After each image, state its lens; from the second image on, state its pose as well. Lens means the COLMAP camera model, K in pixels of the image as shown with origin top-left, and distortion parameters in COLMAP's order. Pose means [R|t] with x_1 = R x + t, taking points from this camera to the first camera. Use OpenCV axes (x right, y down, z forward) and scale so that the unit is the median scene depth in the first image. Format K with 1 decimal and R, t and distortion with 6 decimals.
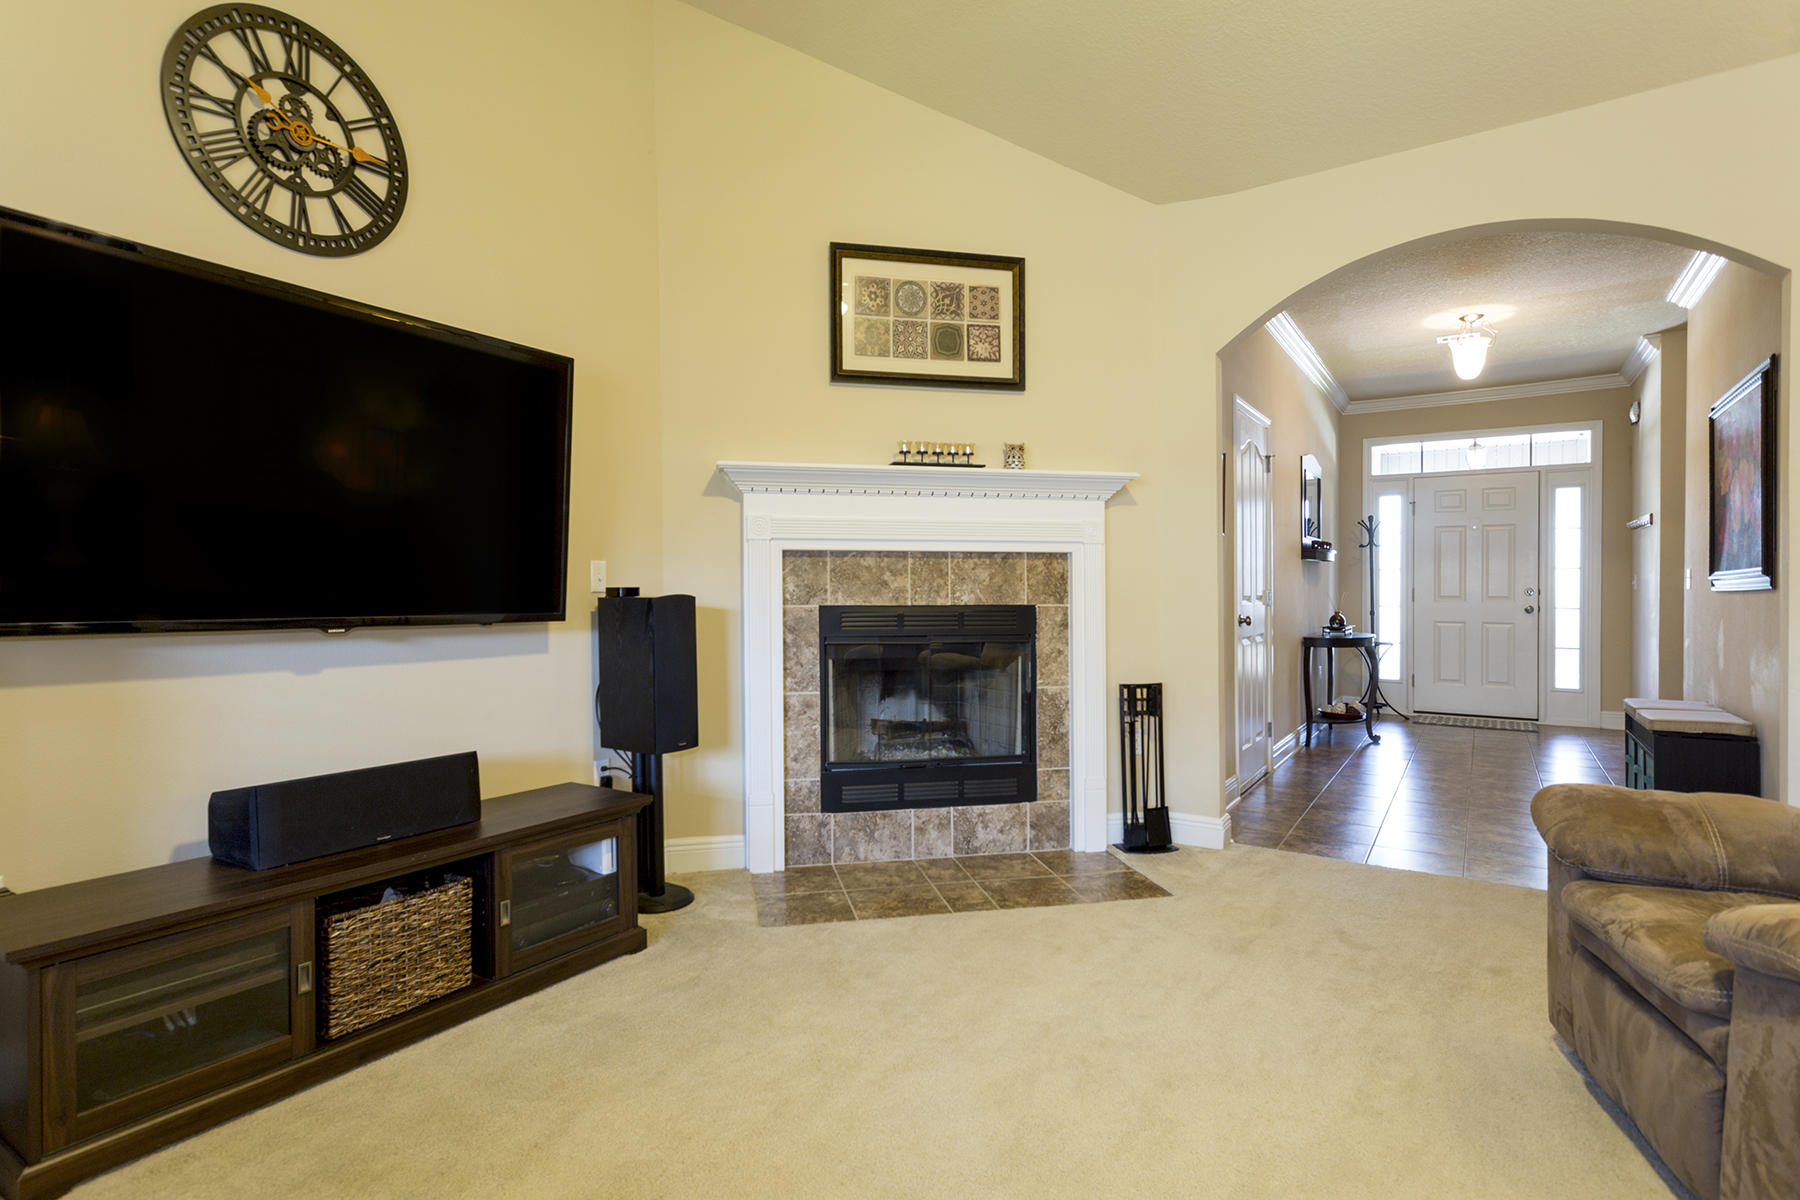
lens RADIAL K [[918.6, 0, 903.5], [0, 918.6, 617.4], [0, 0, 1]] dist [0.002984, 0.000804]
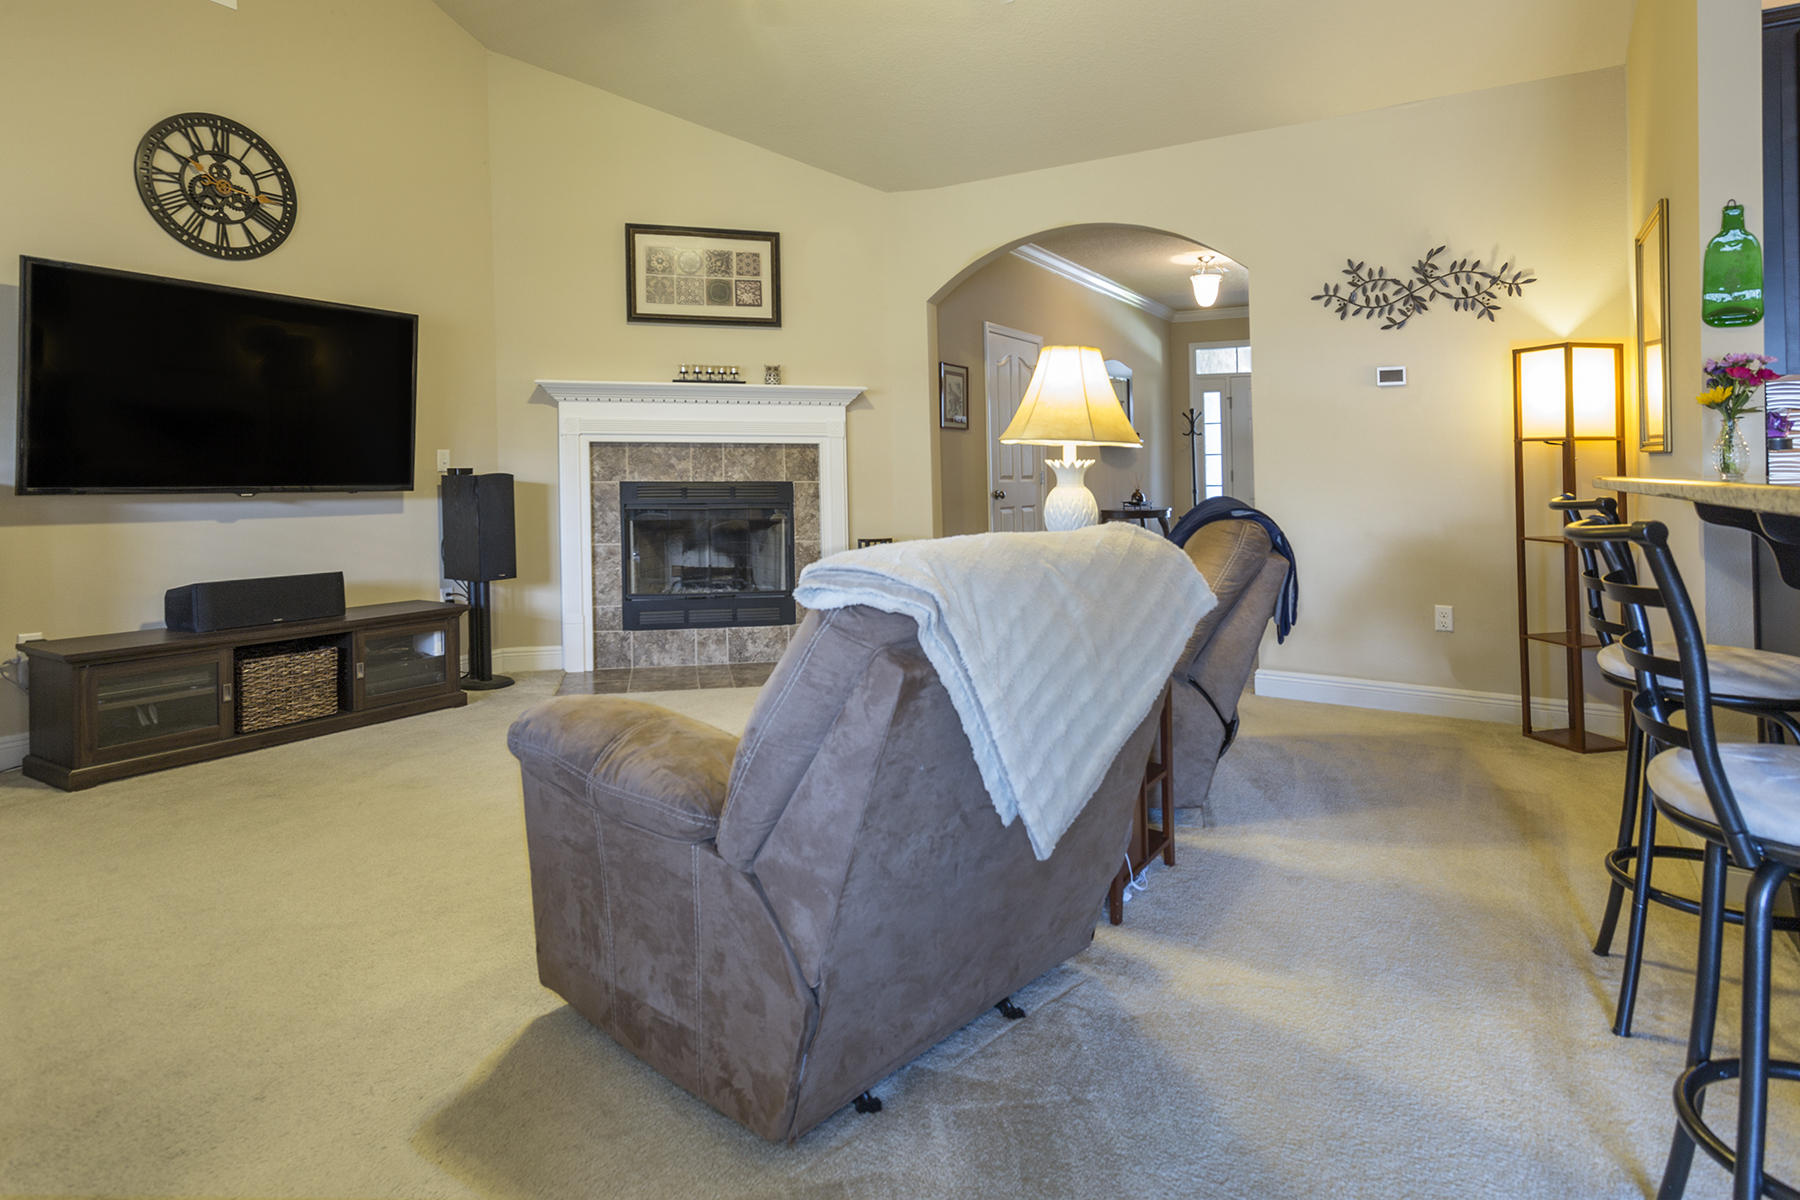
lens RADIAL K [[895.2, 0, 939.5], [0, 895.2, 497.5], [0, 0, 1]] dist [0.002481, -0.000699]
pose [[0.995134, -0.002018, 0.098507, 0.257523], [0.002121, 0.999997, -0.000941, 0.013545], [-0.098505, 0.001145, 0.995136, -0.402974]]
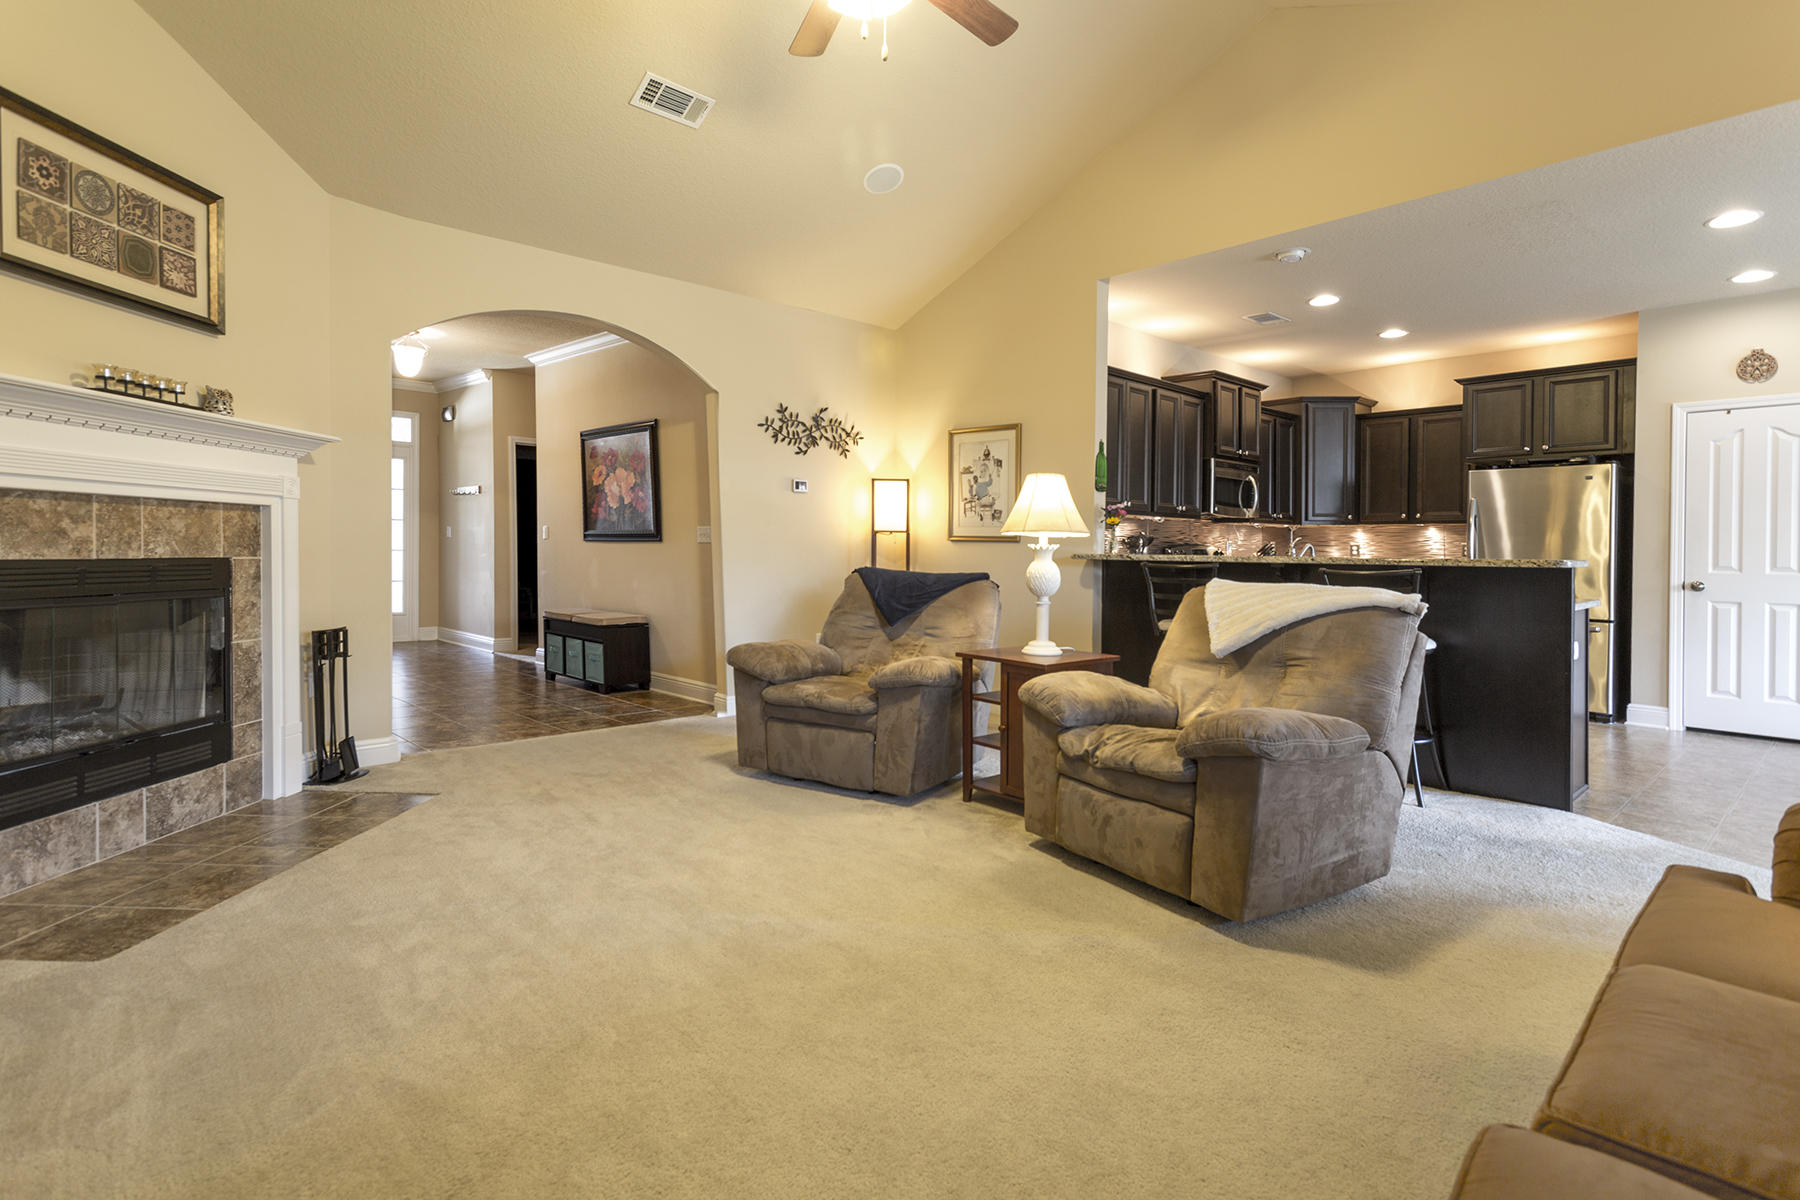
lens RADIAL K [[742.0, 0, 873.7], [0, 742.0, 566.8], [0, 0, 1]] dist [0.002503, 0.000112]
pose [[0.333351, -0.017880, 0.942633, -0.413193], [0.017069, 0.999771, 0.012928, -0.002684], [-0.942648, 0.011780, 0.333580, 0.109390]]
